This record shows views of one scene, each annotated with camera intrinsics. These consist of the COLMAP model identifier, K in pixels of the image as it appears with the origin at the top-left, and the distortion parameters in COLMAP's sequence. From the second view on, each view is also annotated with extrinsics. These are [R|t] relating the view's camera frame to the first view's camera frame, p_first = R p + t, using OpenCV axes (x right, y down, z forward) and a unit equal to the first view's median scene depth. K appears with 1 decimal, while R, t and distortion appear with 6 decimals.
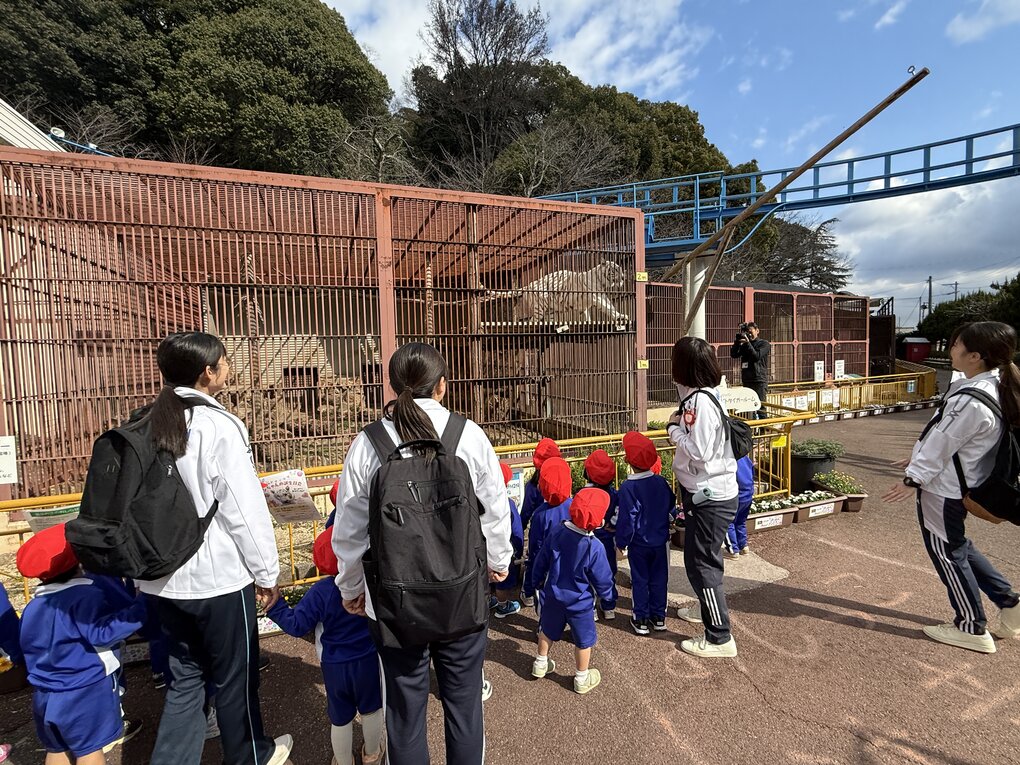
lens RADIAL K [[475.2, 0, 510.1], [0, 475.2, 381.8], [0, 0, 1]] dist [-0.001114, -0.000145]
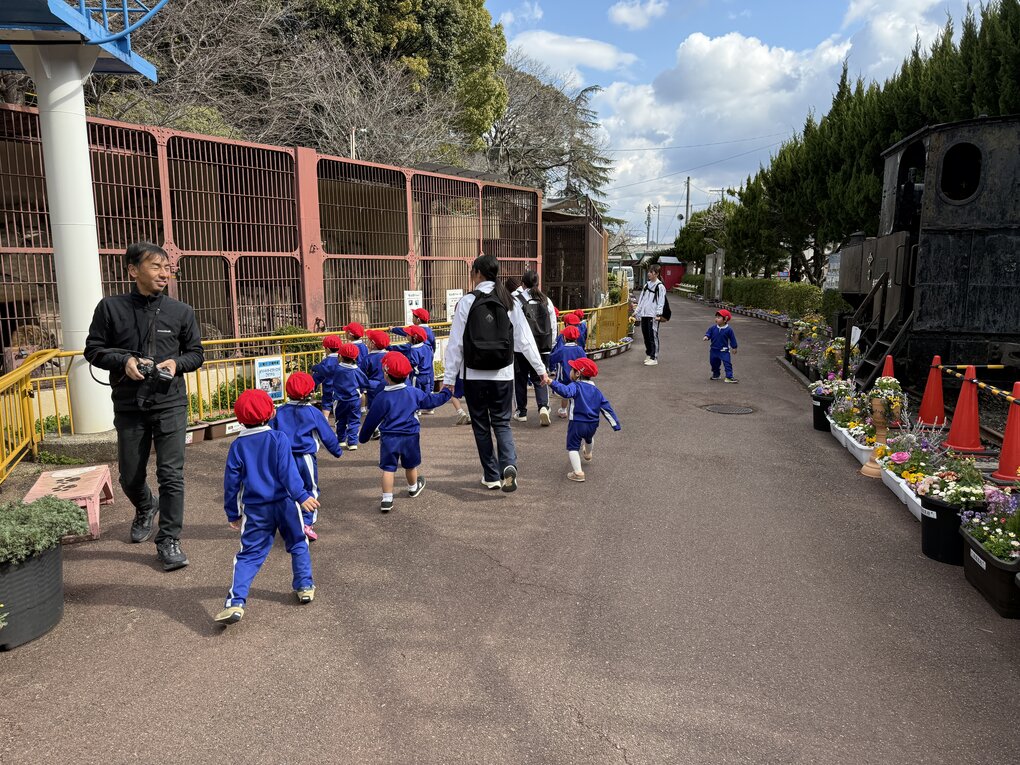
lens RADIAL K [[707.6, 0, 510.2], [0, 707.6, 382.1], [0, 0, 1]] dist [0.040783, 0.000863]
pose [[0.905025, -0.039220, 0.423546, 0.121626], [-0.004450, 0.994812, 0.101628, -0.006646], [-0.425335, -0.093861, 0.900156, 0.052176]]
